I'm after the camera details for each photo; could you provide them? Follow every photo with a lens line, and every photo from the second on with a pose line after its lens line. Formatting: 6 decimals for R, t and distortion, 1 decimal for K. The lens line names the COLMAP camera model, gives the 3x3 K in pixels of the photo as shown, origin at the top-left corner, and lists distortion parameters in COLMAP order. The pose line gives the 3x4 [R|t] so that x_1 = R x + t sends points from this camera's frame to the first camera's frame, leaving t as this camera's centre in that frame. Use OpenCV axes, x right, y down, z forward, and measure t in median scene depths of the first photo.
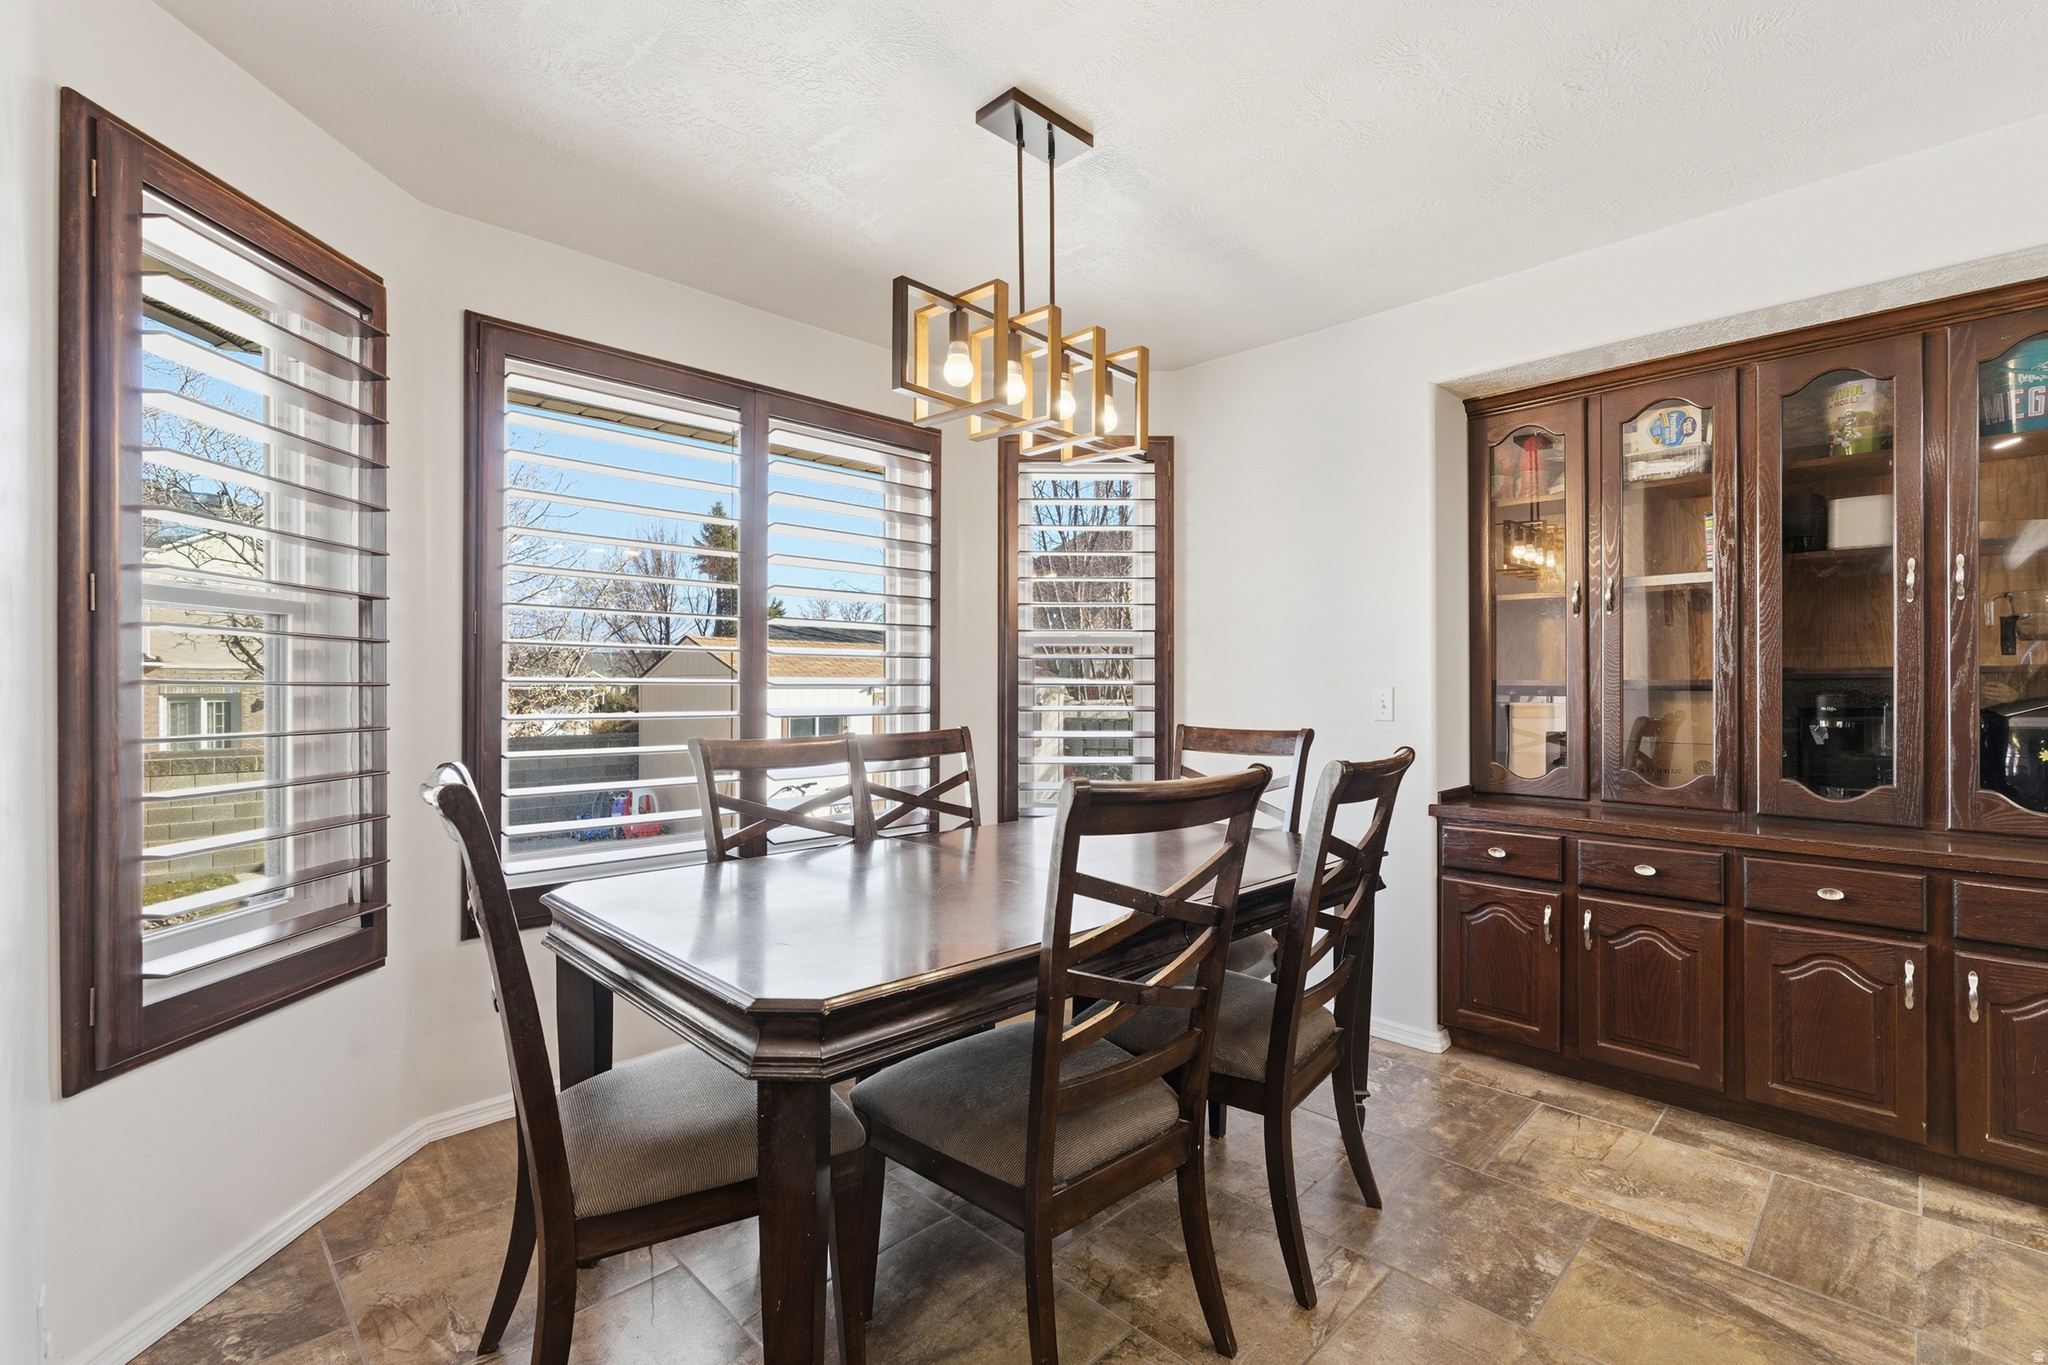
lens RADIAL K [[906.8, 0, 1022.6], [0, 906.8, 683.8], [0, 0, 1]] dist [-0.001135, 0.000614]
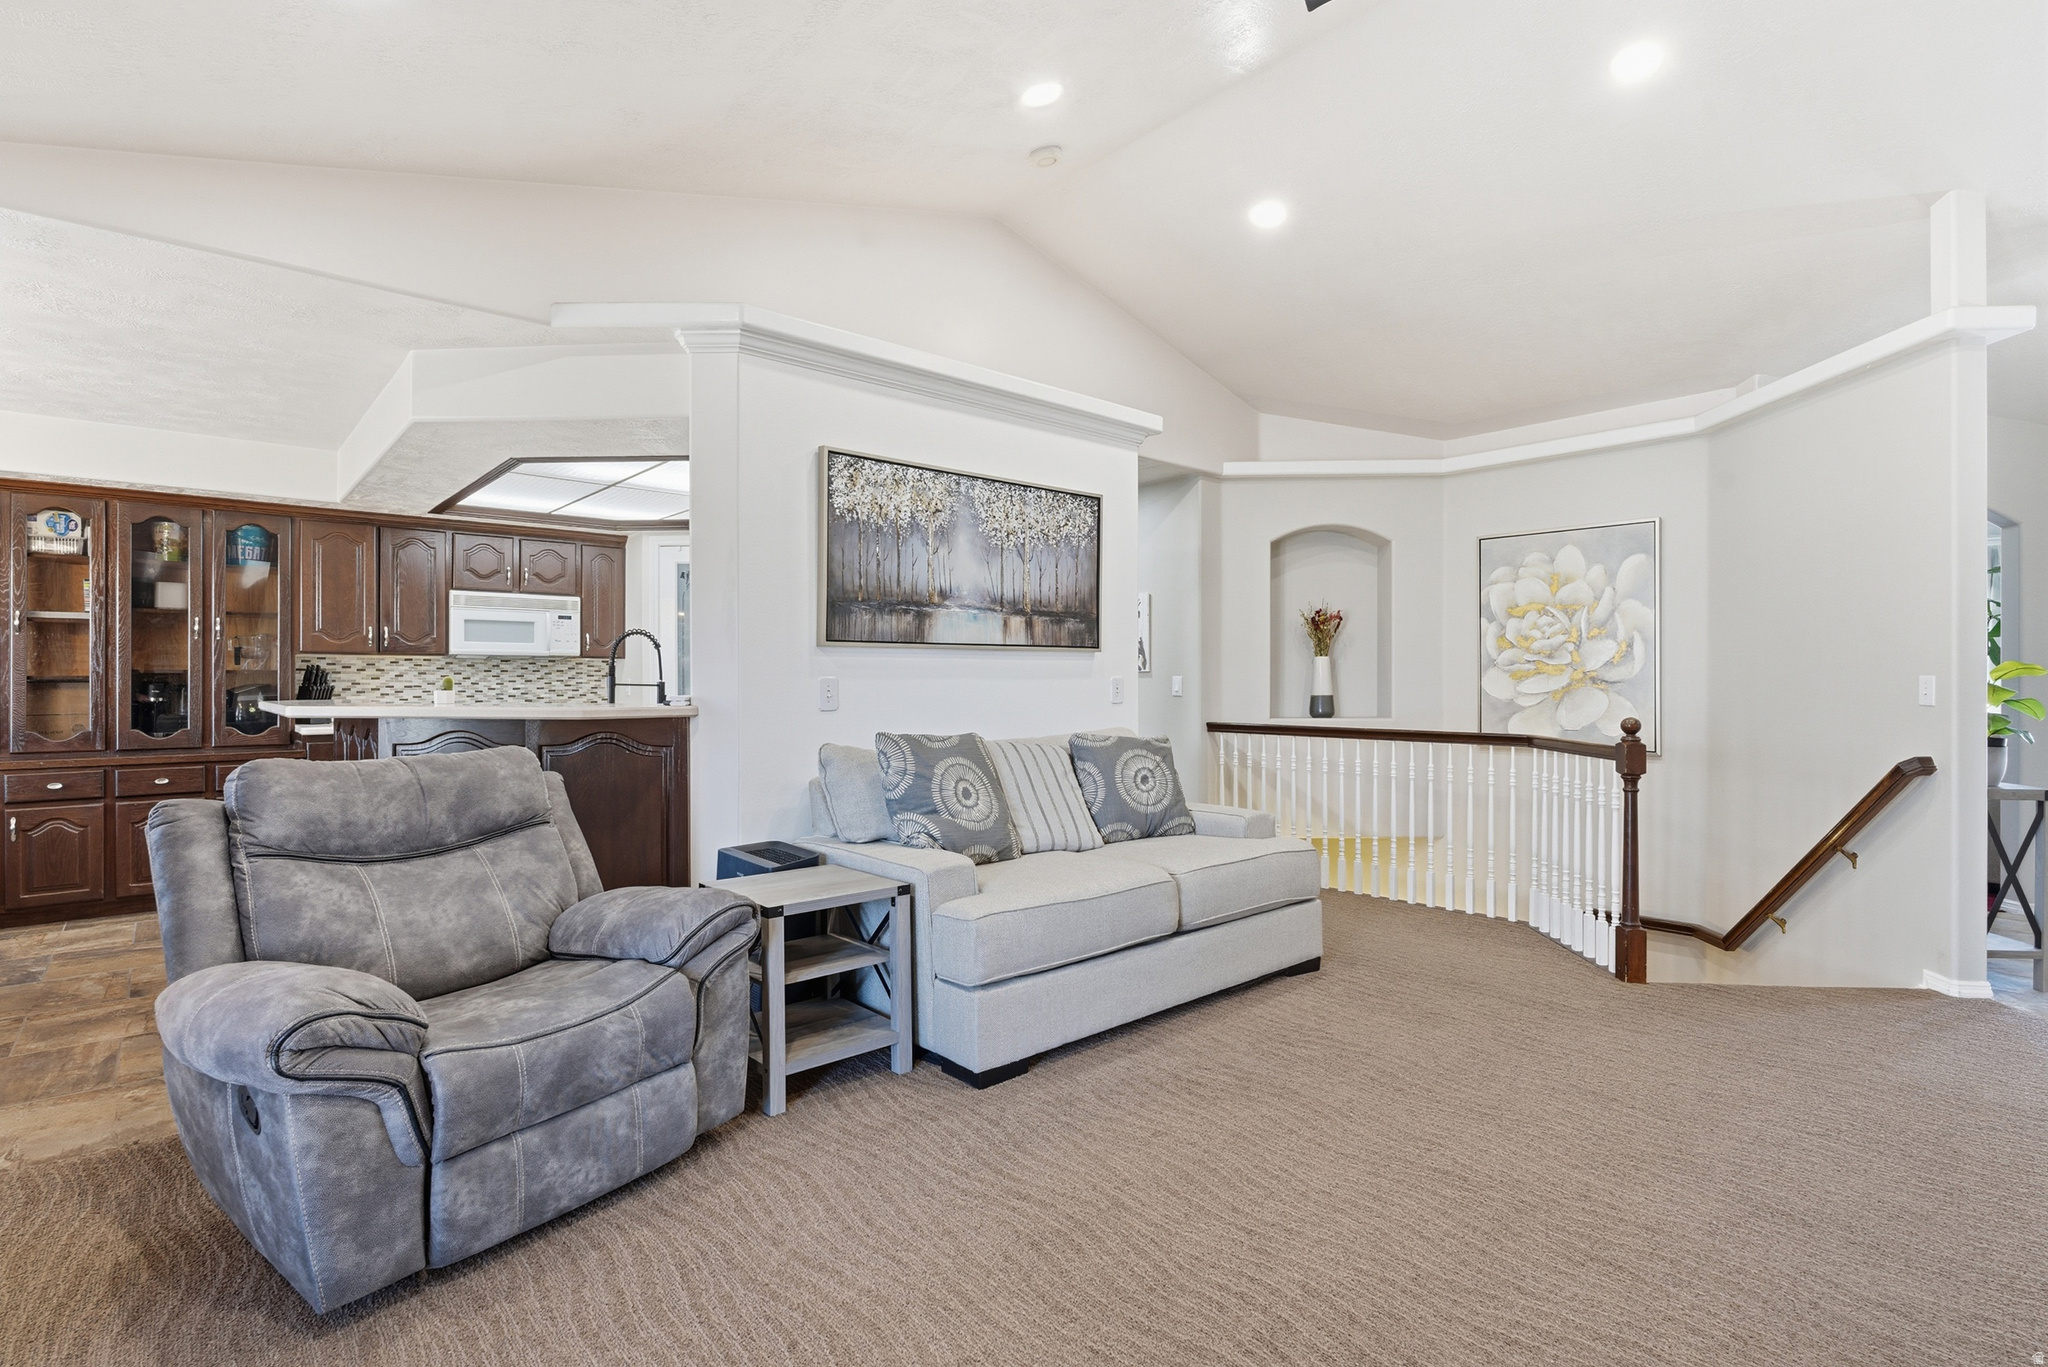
lens RADIAL K [[950.5, 0, 1014.5], [0, 950.5, 677.2], [0, 0, 1]] dist [-0.004929, 0.000882]
pose [[0.058663, -0.000324, 0.998278, -0.979309], [-0.000082, 1.000000, 0.000329, -0.002548], [-0.998278, -0.000101, 0.058663, -0.907389]]
